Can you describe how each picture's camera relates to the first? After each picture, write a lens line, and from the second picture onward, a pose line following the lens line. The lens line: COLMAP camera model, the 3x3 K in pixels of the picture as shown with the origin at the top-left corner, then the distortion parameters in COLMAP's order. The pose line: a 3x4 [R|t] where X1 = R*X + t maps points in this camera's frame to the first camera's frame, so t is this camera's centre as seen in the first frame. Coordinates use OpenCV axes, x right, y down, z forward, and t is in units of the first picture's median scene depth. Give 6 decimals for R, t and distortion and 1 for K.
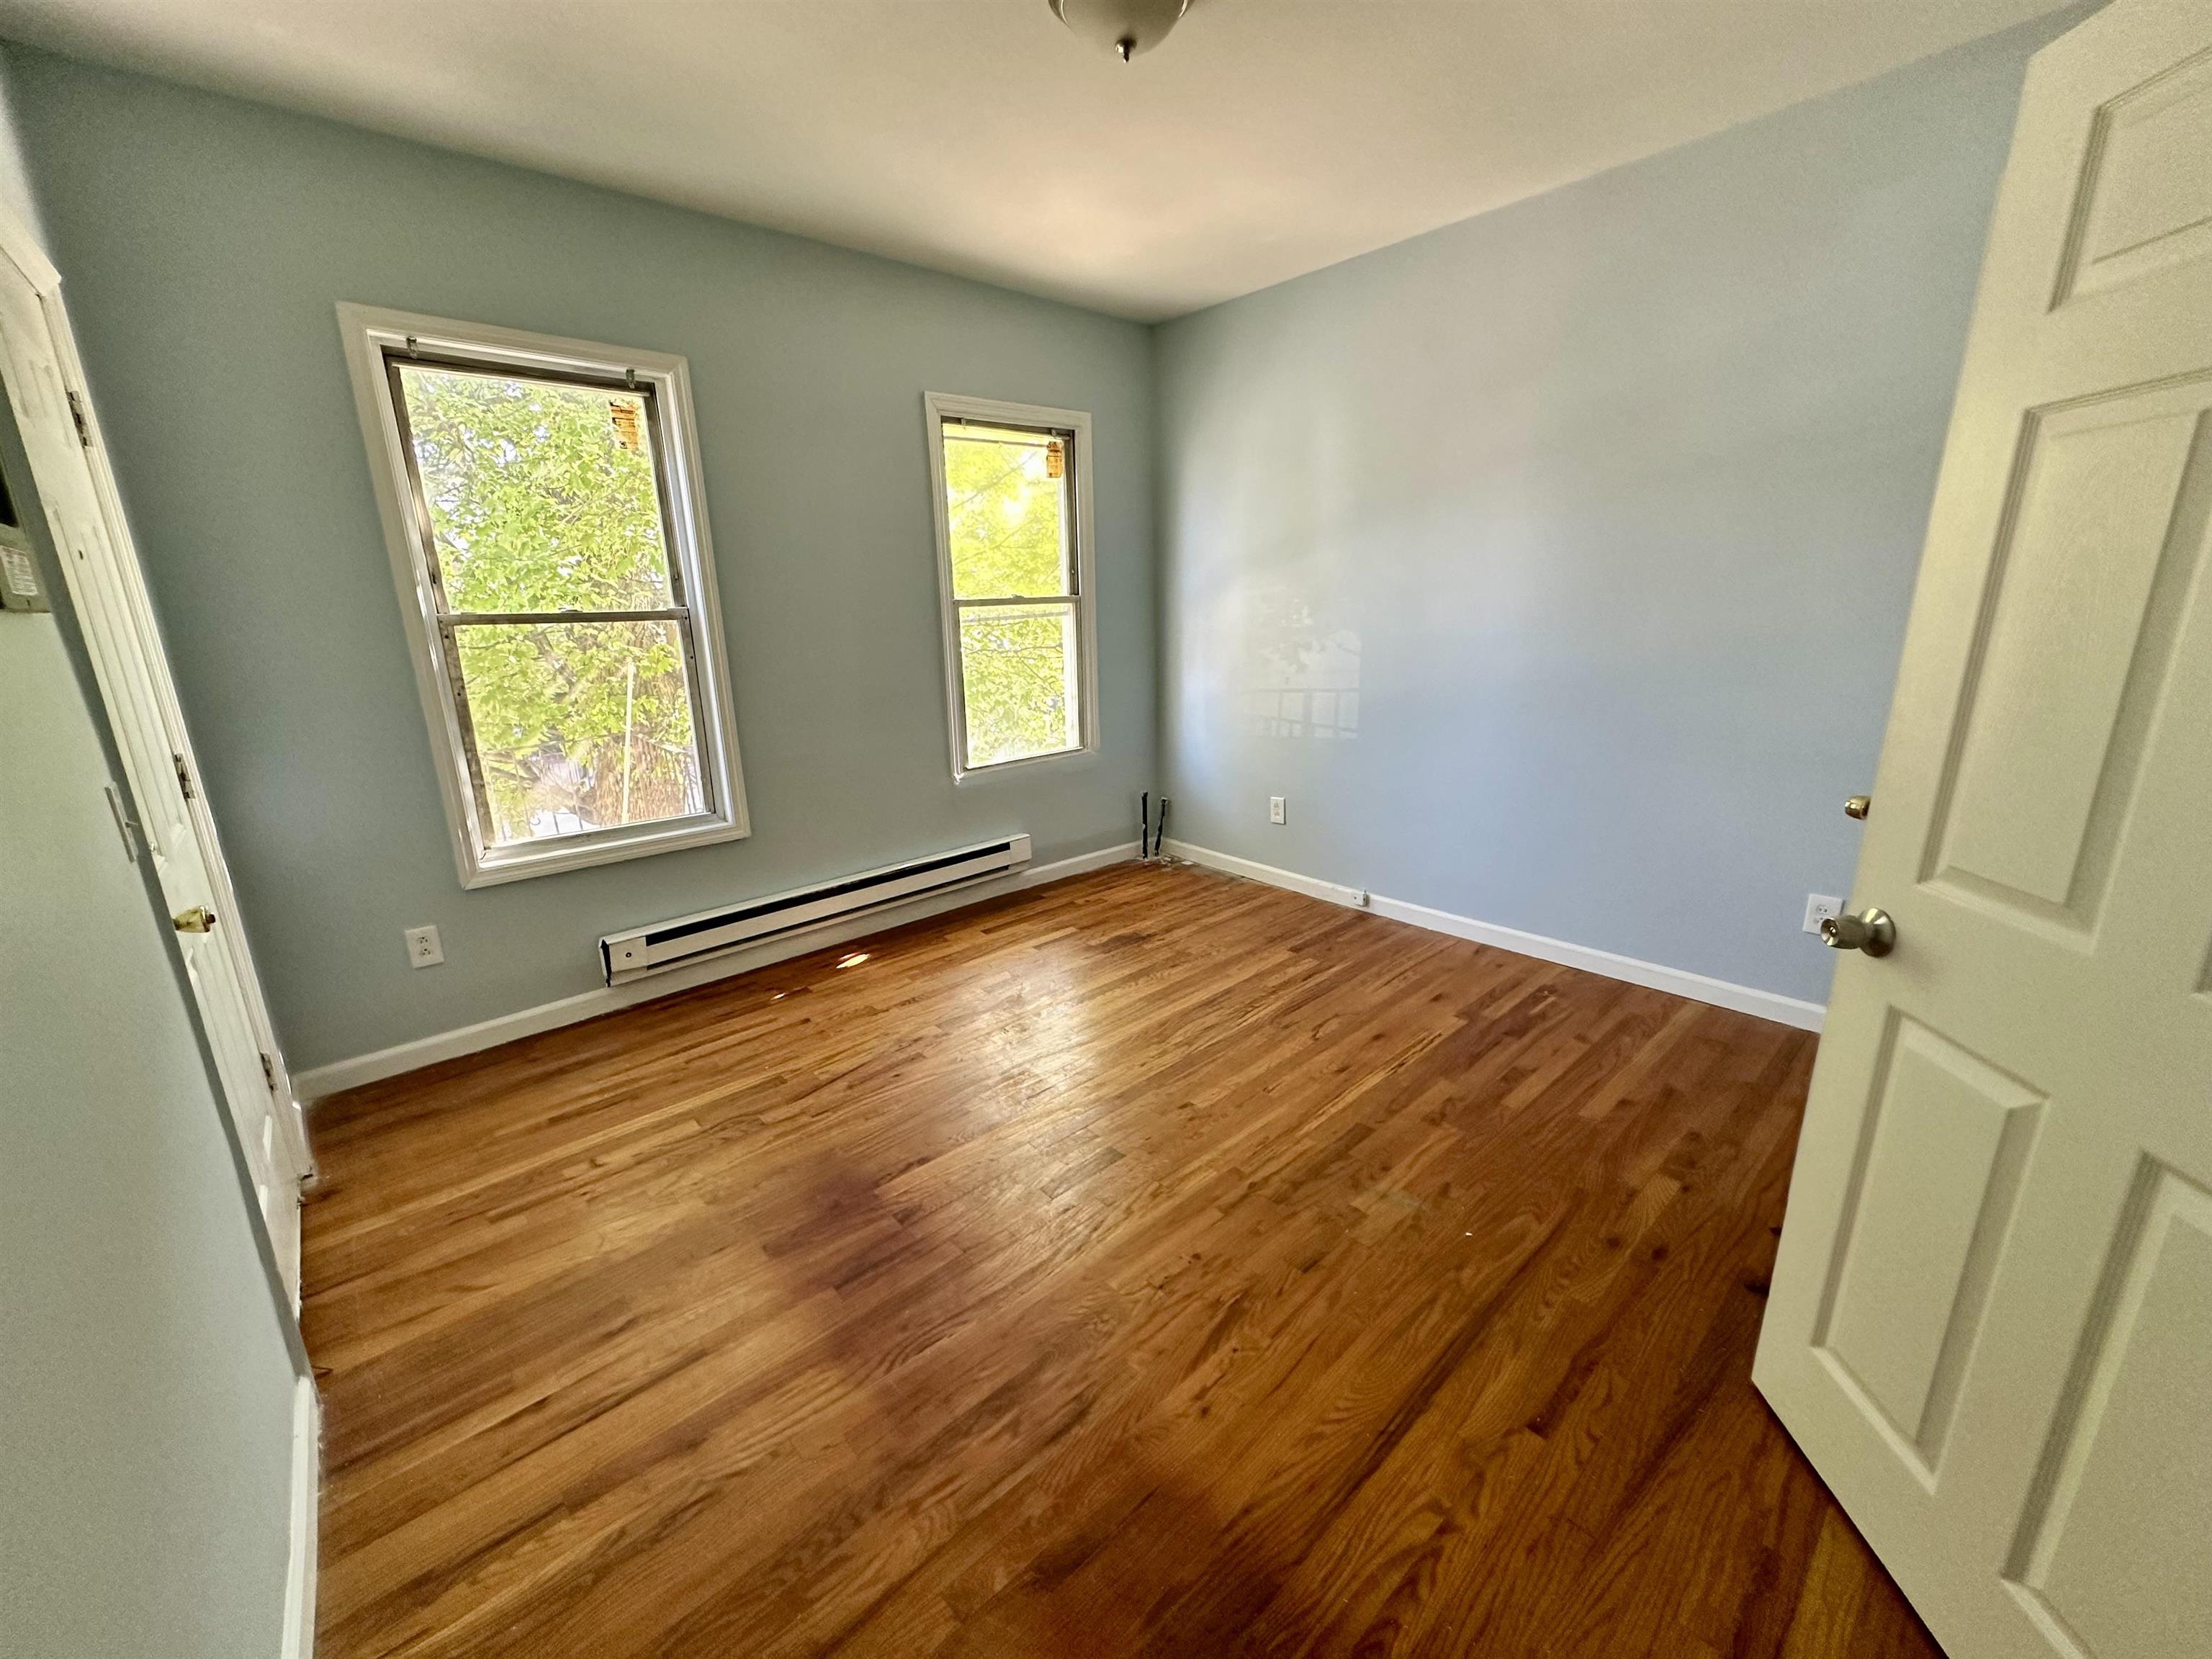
lens RADIAL K [[883.3, 0, 1107.4], [0, 883.3, 829.3], [0, 0, 1]] dist [-0.000874, 0.000035]
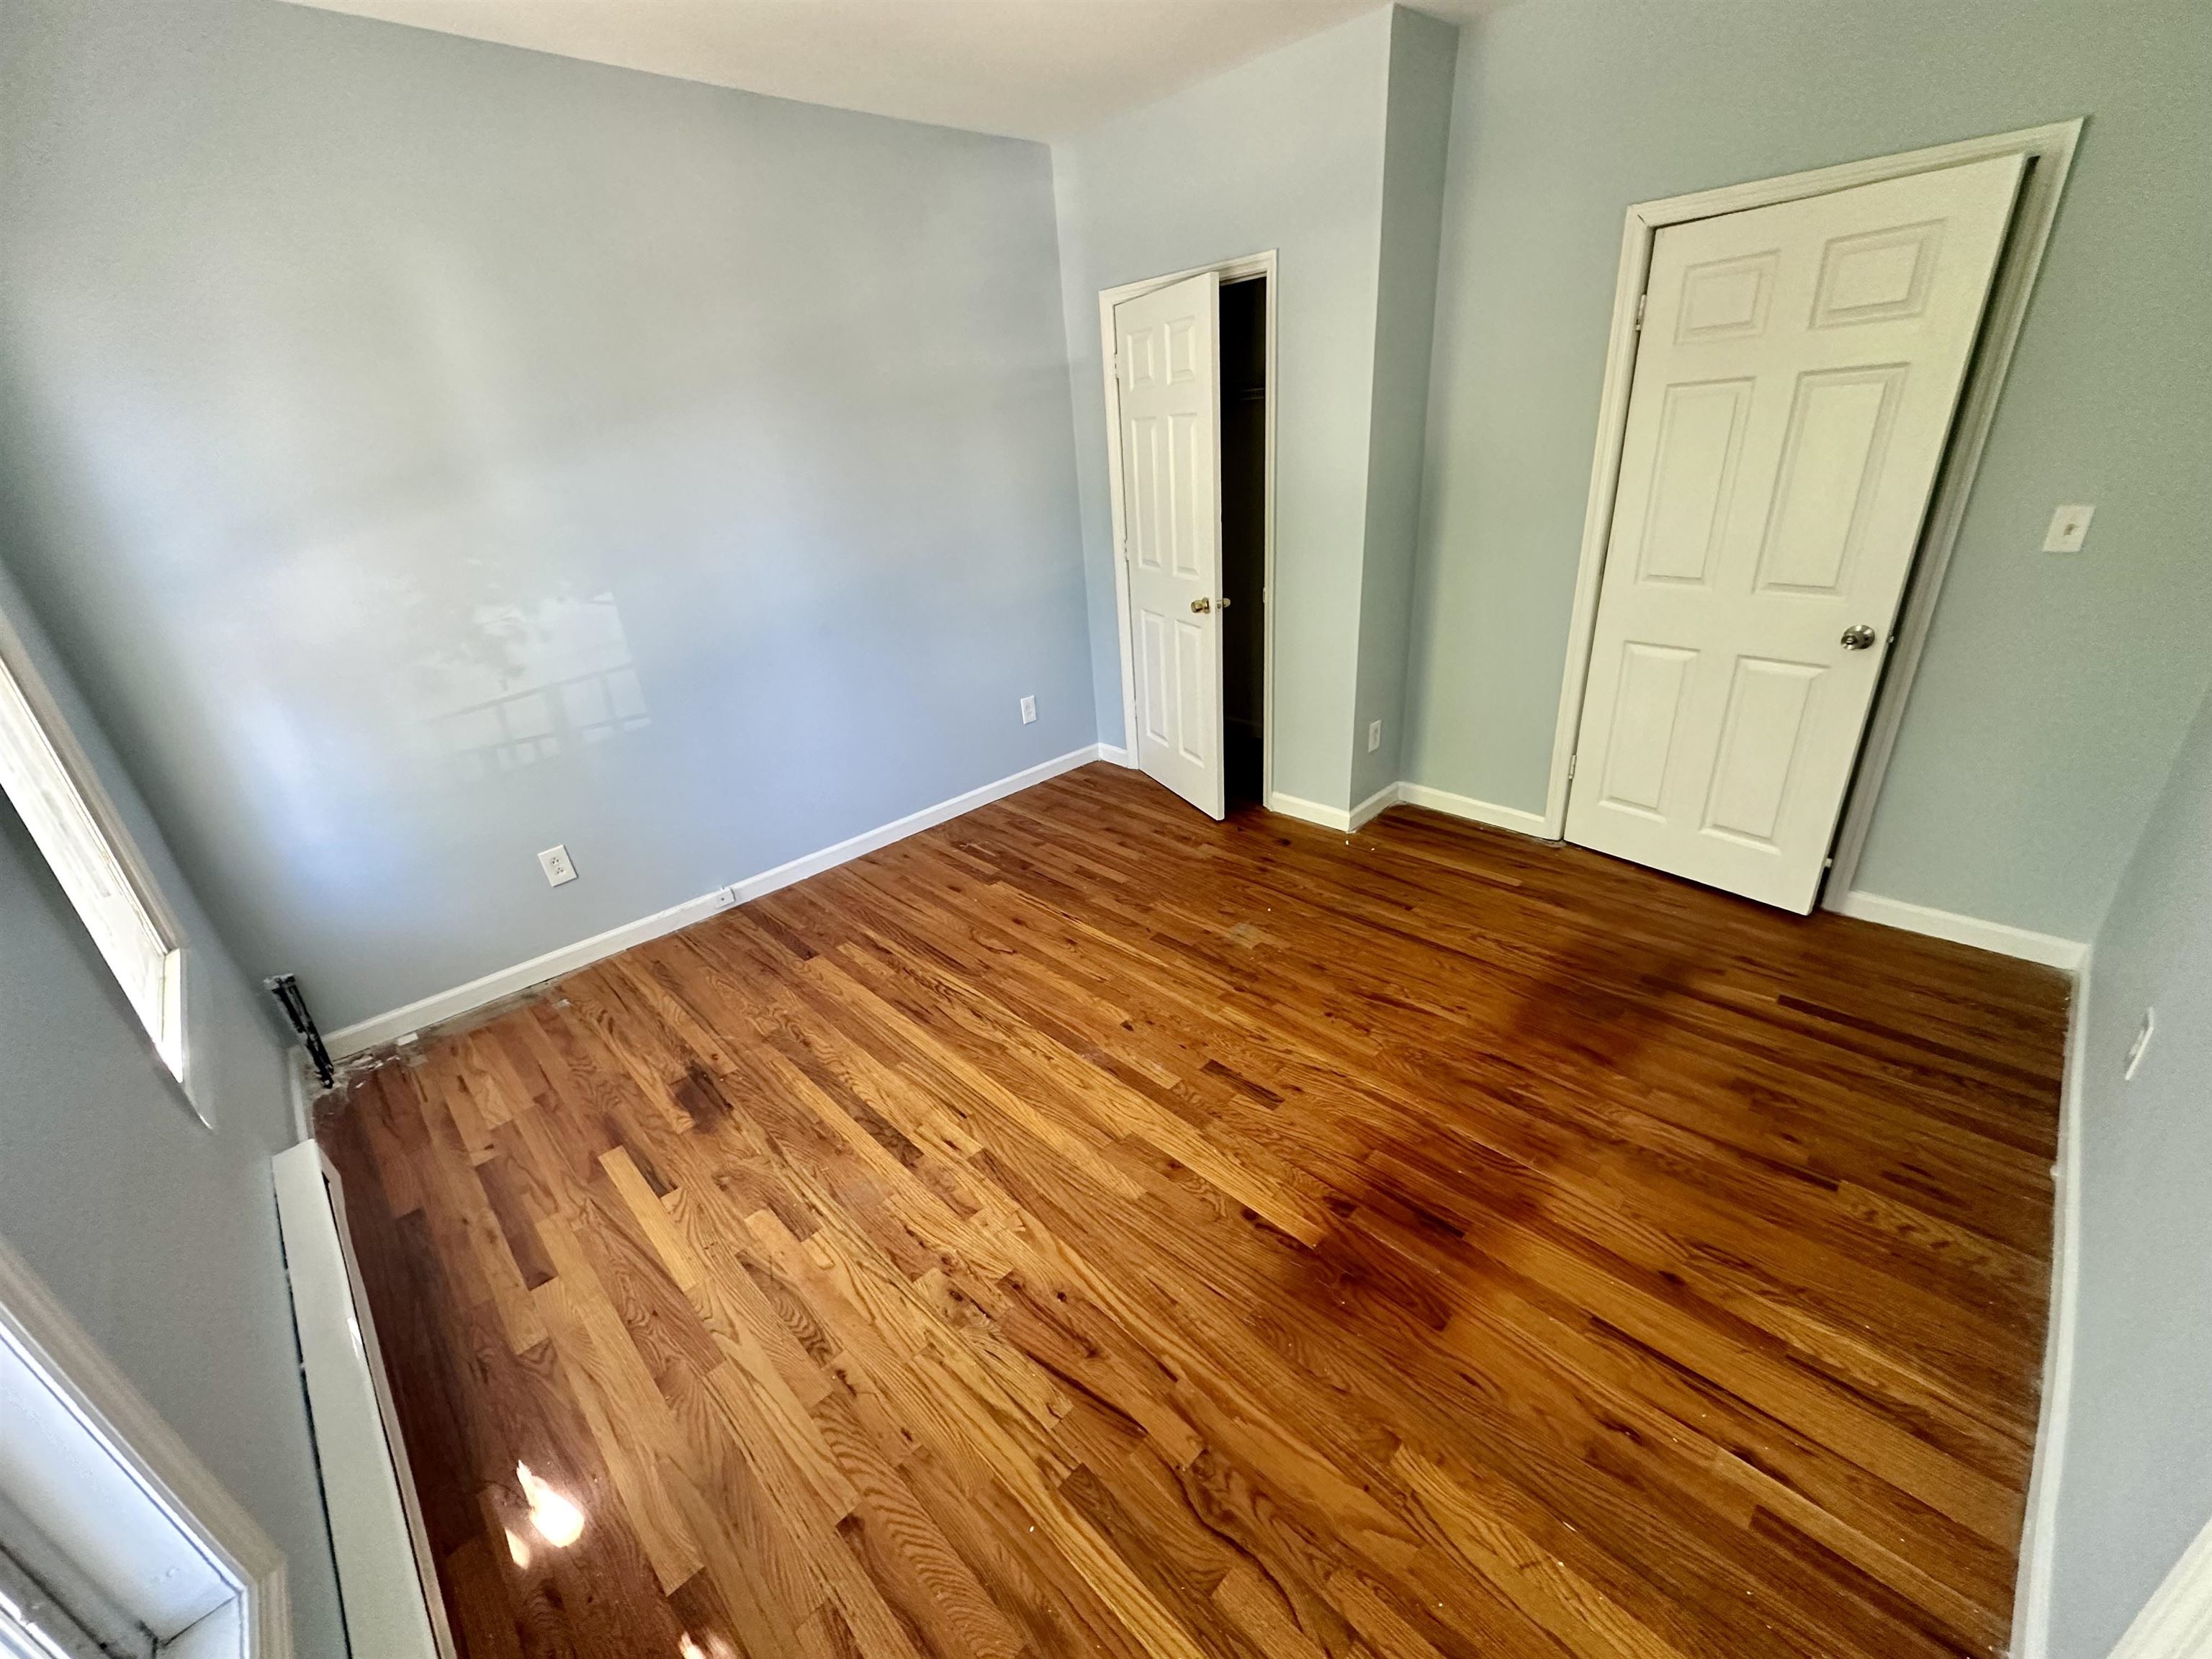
lens RADIAL K [[883.3, 0, 1107.4], [0, 883.3, 829.3], [0, 0, 1]] dist [-0.000874, 0.000035]
pose [[-0.050768, -0.383123, 0.922301, -0.664574], [0.324881, 0.866928, 0.378005, -0.243330], [-0.944391, 0.318829, 0.080457, 0.747375]]
